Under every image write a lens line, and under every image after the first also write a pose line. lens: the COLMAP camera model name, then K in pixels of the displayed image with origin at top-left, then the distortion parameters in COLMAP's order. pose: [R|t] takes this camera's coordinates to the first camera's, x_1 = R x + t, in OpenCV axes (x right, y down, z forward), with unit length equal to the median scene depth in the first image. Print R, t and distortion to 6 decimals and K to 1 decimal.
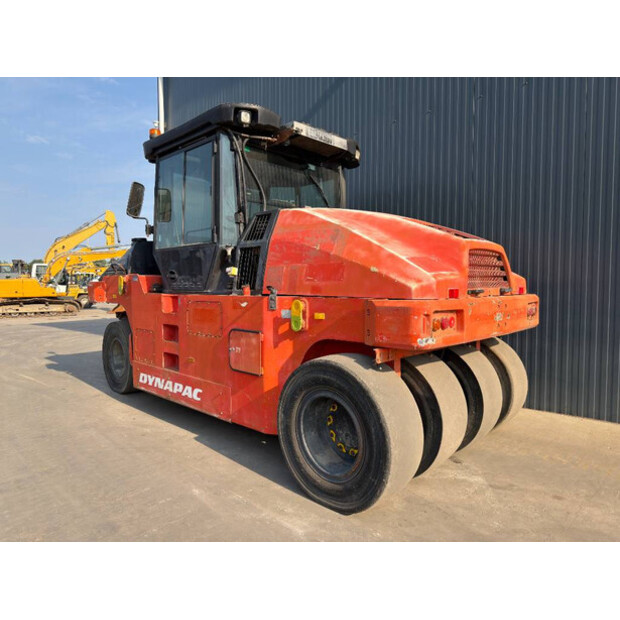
lens RADIAL K [[439.3, 0, 309.4], [0, 439.3, 305.5], [0, 0, 1]] dist [0.049635, -0.054533]
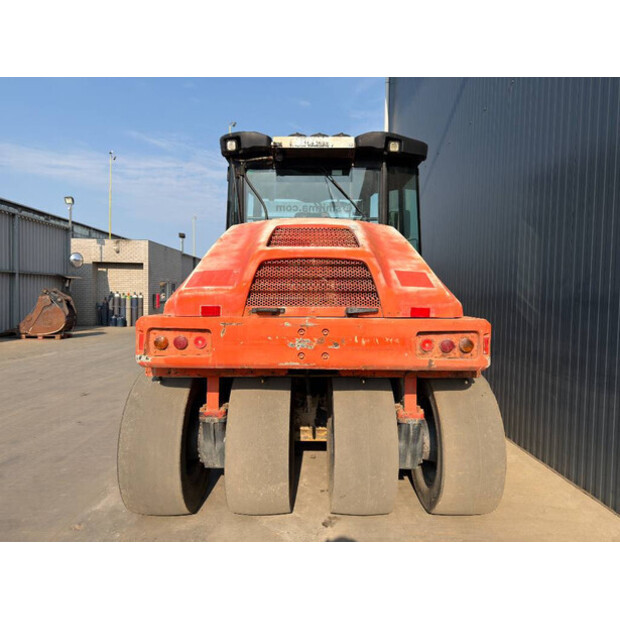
lens RADIAL K [[439.3, 0, 307.6], [0, 439.3, 306.9], [0, 0, 1]] dist [0.049635, -0.054533]
pose [[0.696390, 0.038423, -0.716634, 0.911764], [-0.048577, 0.998799, 0.006348, -0.042351], [0.716018, 0.030391, 0.697420, 0.430709]]
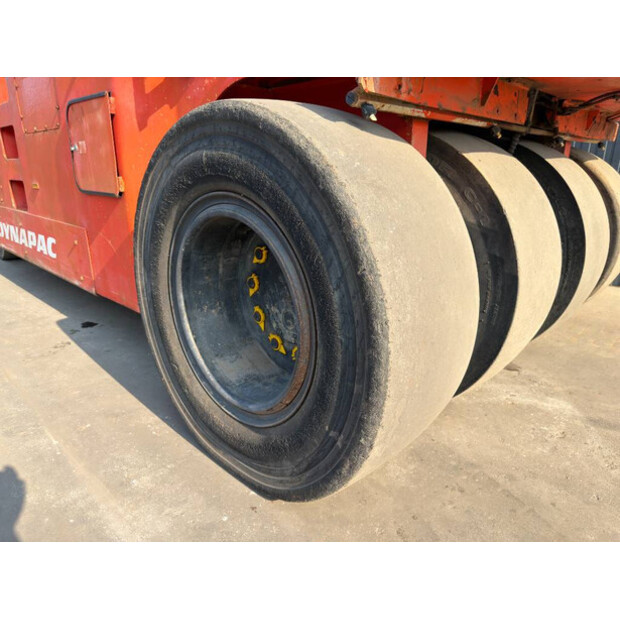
lens RADIAL K [[439.3, 0, 310.5], [0, 439.3, 313.5], [0, 0, 1]] dist [0.049635, -0.054533]
pose [[0.999926, 0.011253, 0.004712, 0.094672], [-0.012095, 0.964845, 0.262542, 0.159703], [-0.001592, -0.262580, 0.964909, 0.526400]]
